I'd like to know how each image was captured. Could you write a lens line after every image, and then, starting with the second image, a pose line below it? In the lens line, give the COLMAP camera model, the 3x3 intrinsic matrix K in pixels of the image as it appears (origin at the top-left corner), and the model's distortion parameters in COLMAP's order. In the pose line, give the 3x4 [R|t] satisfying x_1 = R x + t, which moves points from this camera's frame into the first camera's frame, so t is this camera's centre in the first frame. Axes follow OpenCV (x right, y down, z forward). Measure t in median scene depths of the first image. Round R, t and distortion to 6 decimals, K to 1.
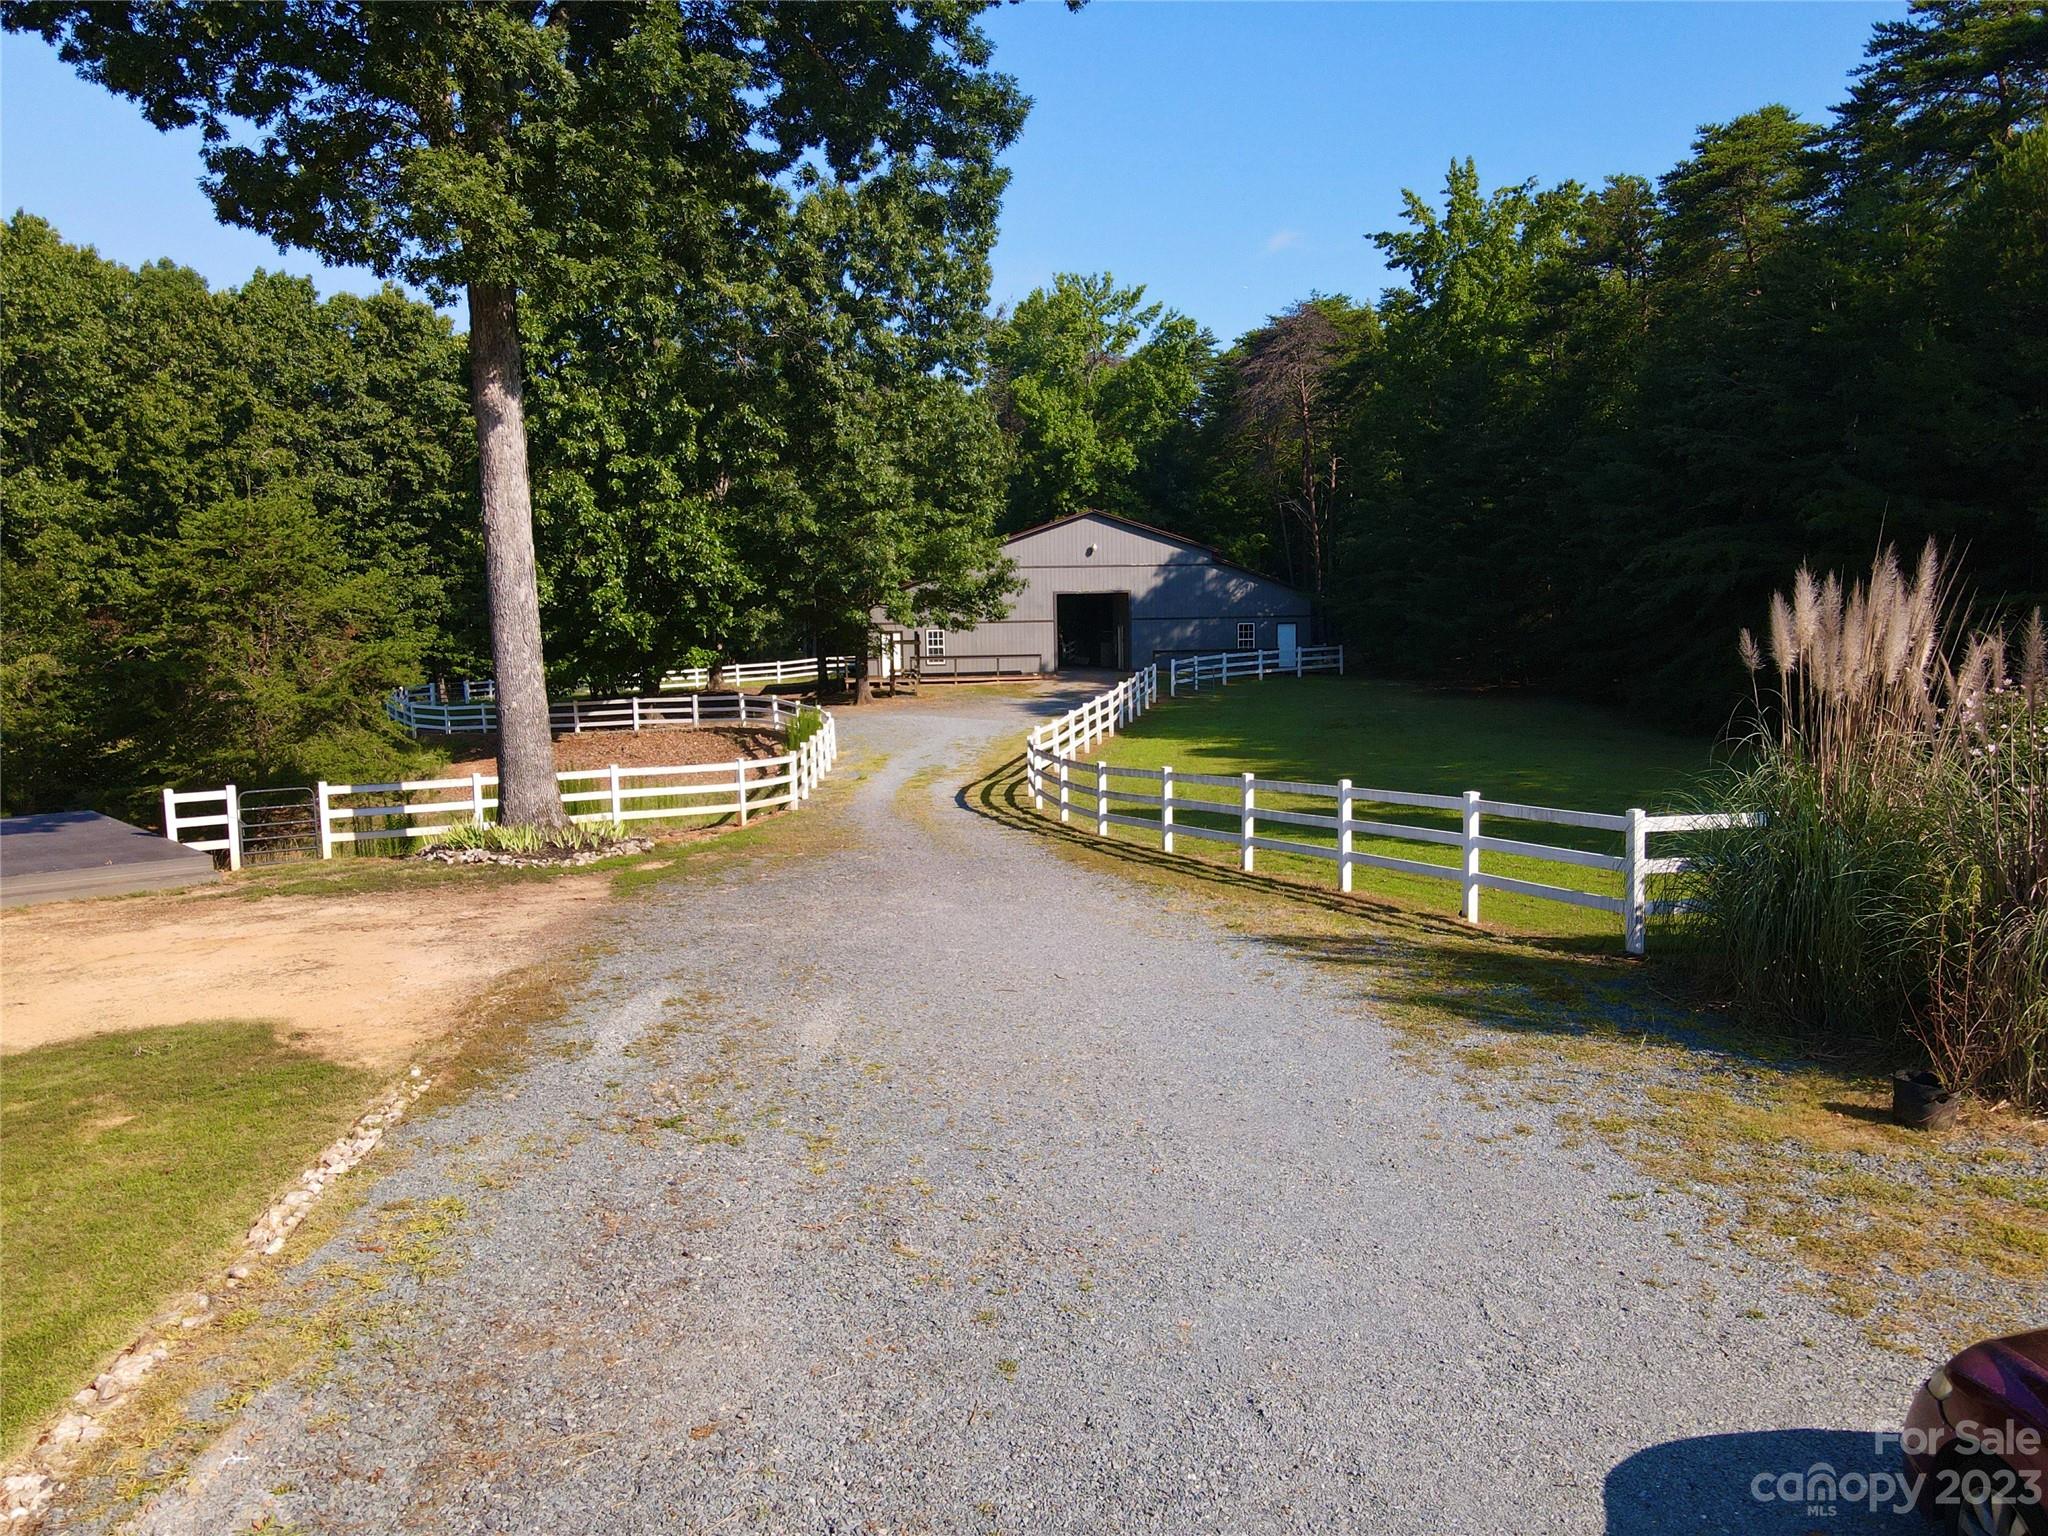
lens RADIAL K [[1493.7, 0, 1032.1], [0, 1493.7, 772.6], [0, 0, 1]] dist [0.009566, 0.004345]
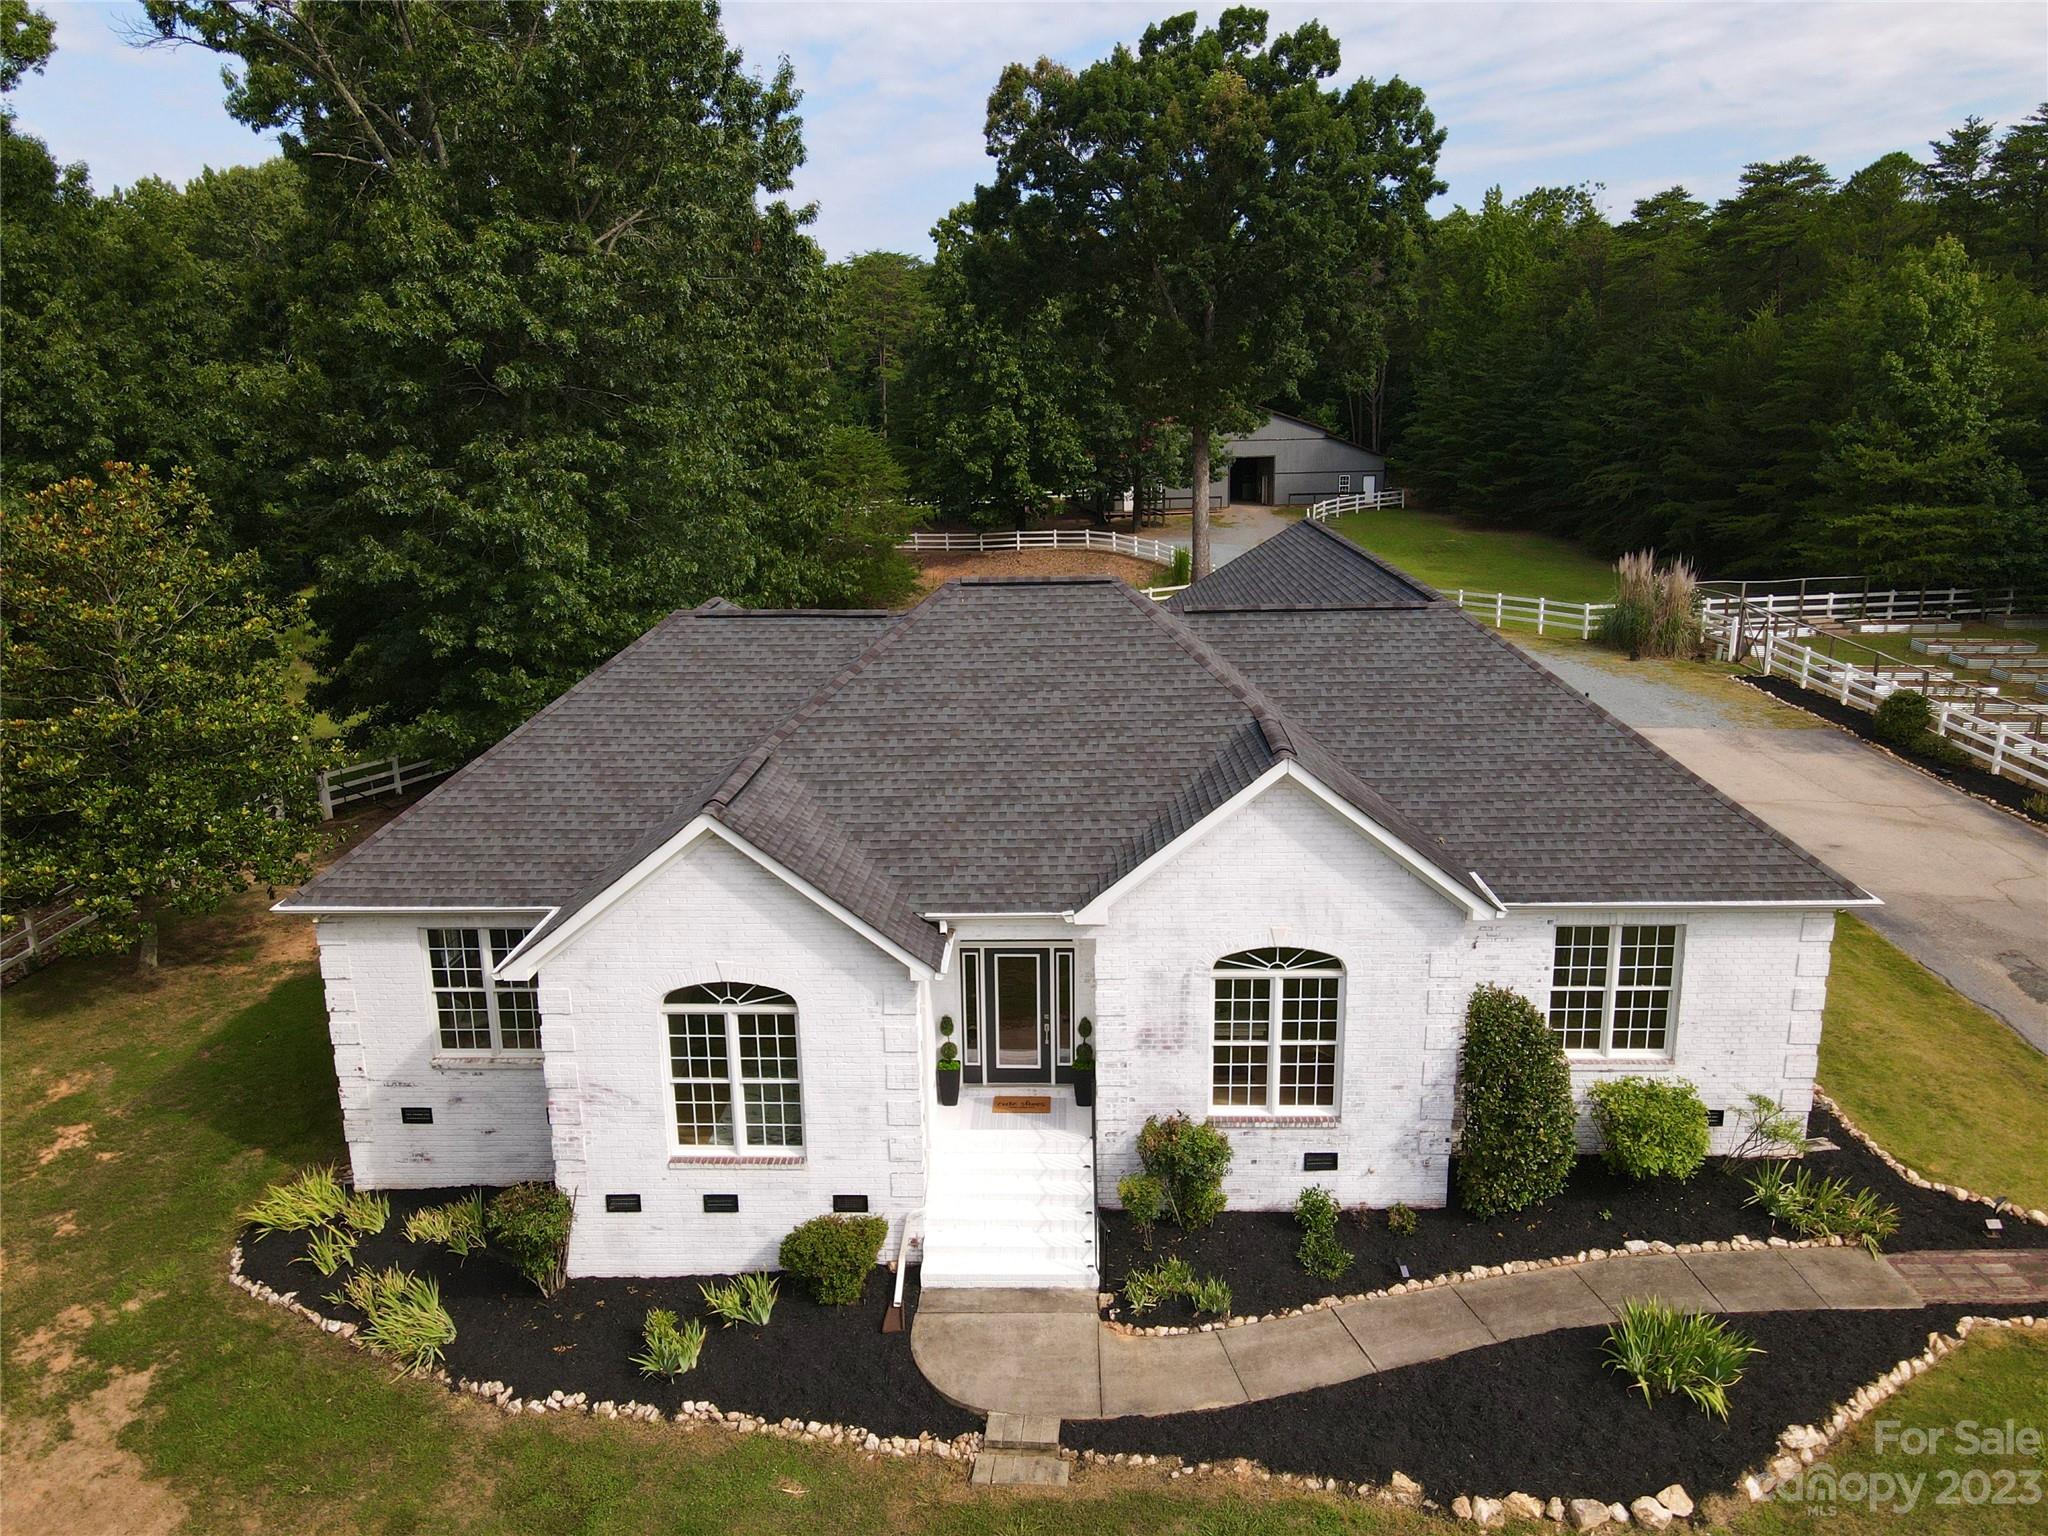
lens RADIAL K [[1493.7, 0, 1023.3], [0, 1493.7, 763.9], [0, 0, 1]] dist [0.009566, 0.004345]
pose [[0.999357, -0.006933, 0.035177, -0.259696], [0.001739, 0.989344, 0.145586, -0.028101], [-0.035812, -0.145431, 0.988720, -0.617381]]
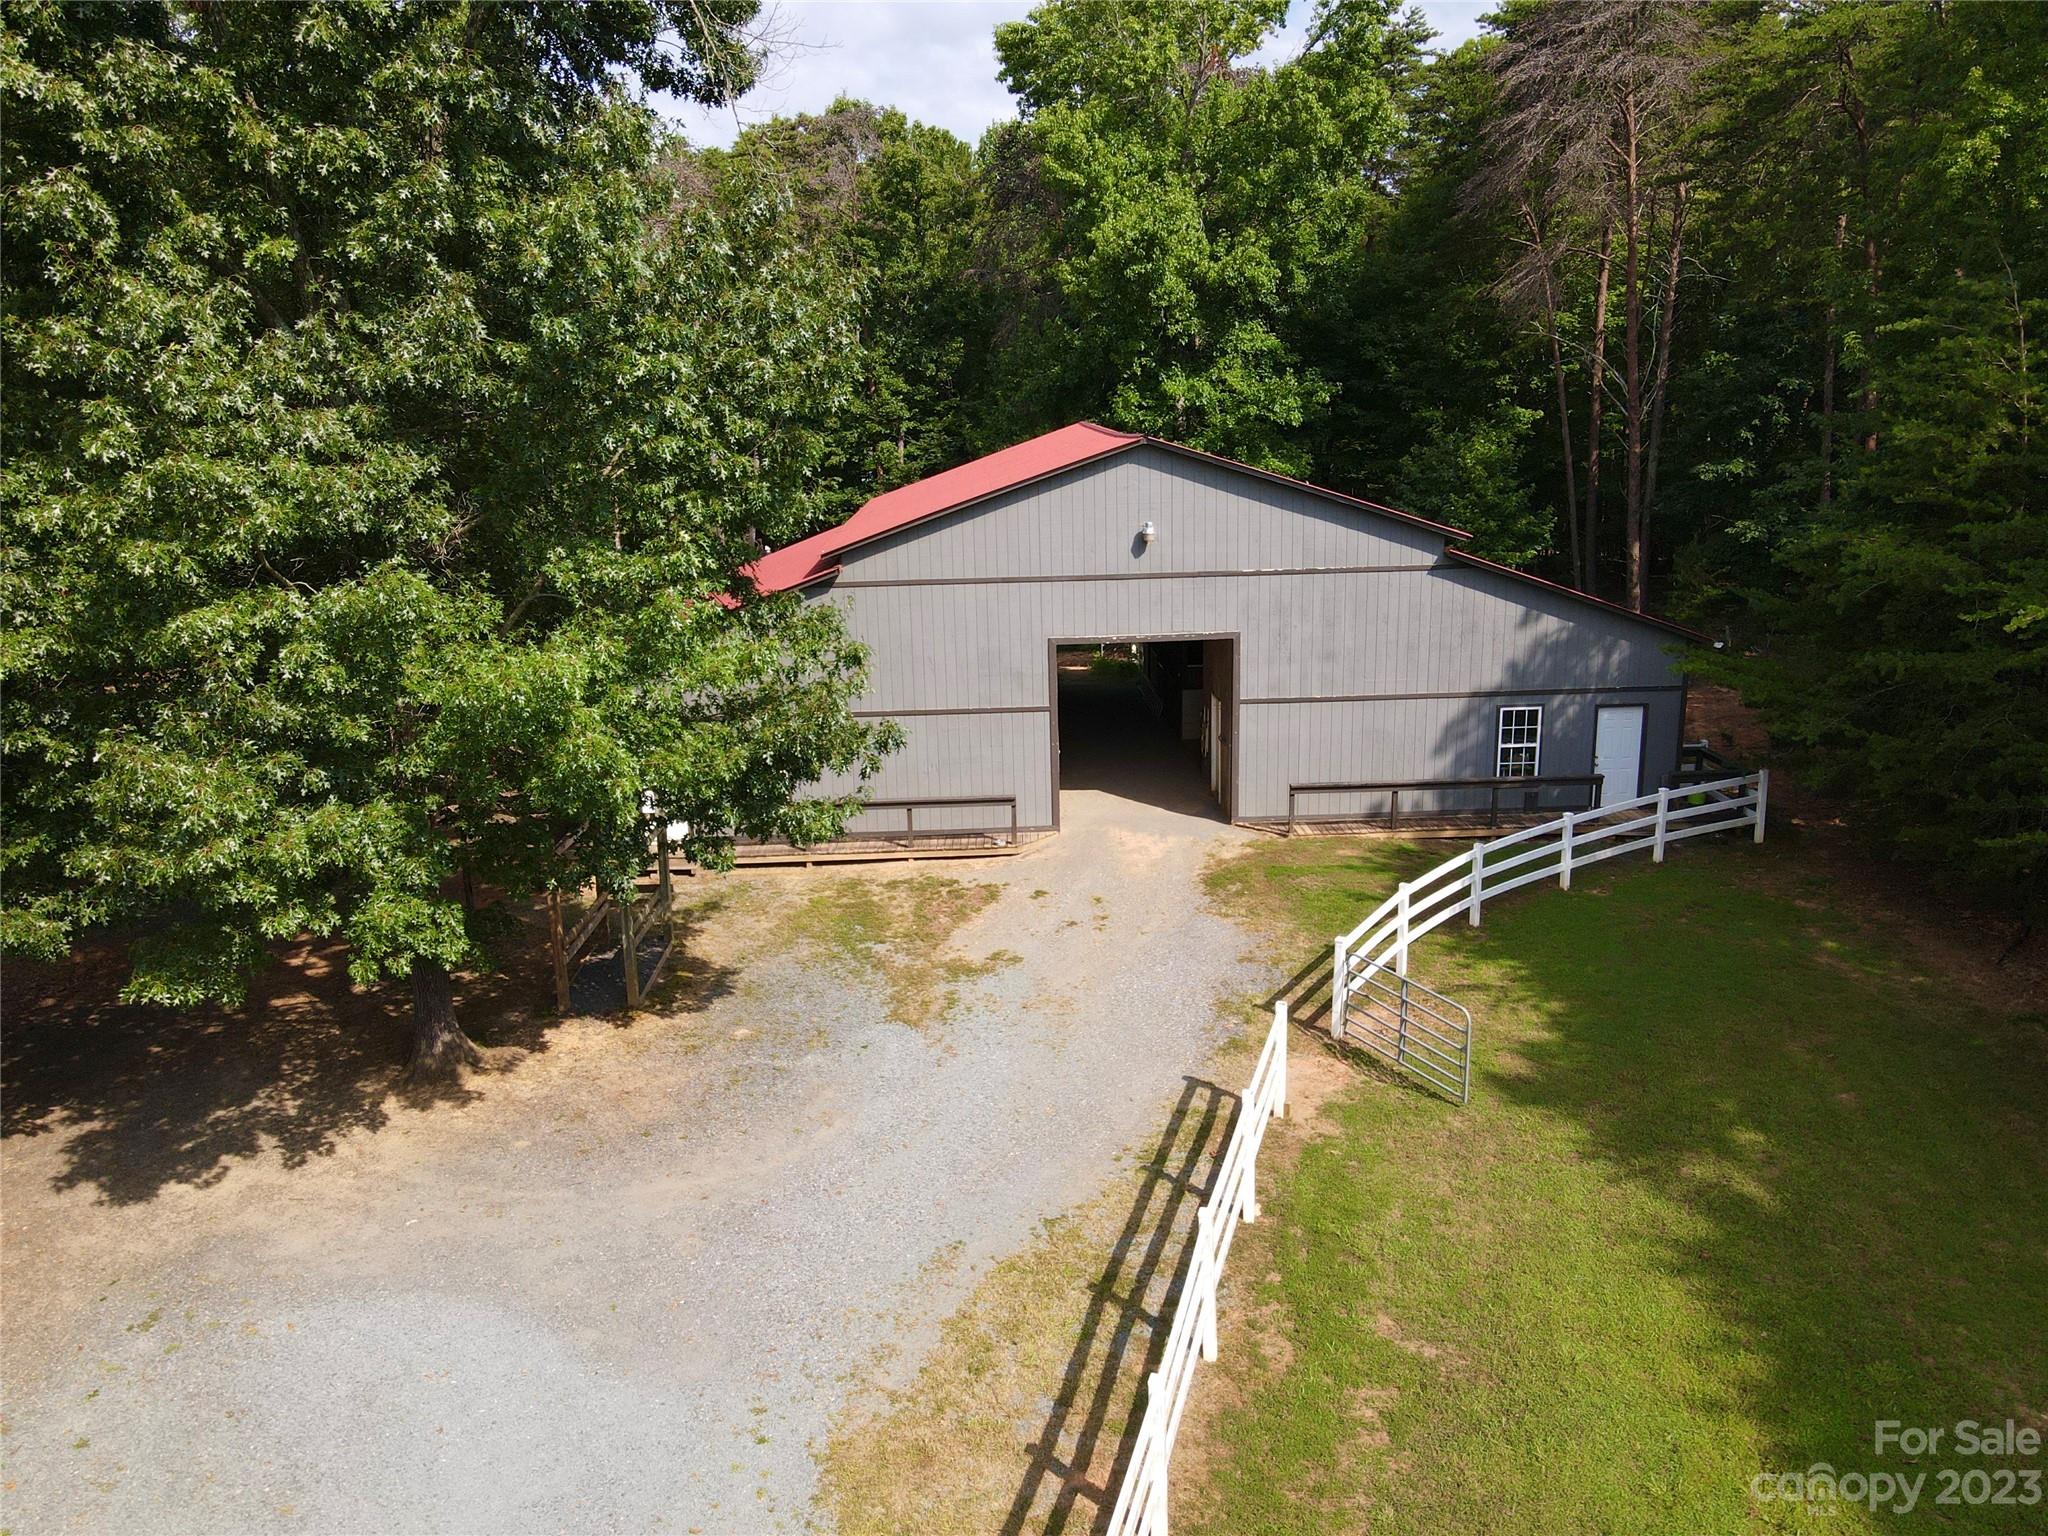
lens RADIAL K [[1493.7, 0, 1021.1], [0, 1493.7, 770.7], [0, 0, 1]] dist [0.009566, 0.004345]
pose [[0.994007, 0.015403, -0.108224, 0.050826], [0.000444, 0.989447, 0.144896, -0.142492], [0.109314, -0.144075, 0.983510, 0.574796]]
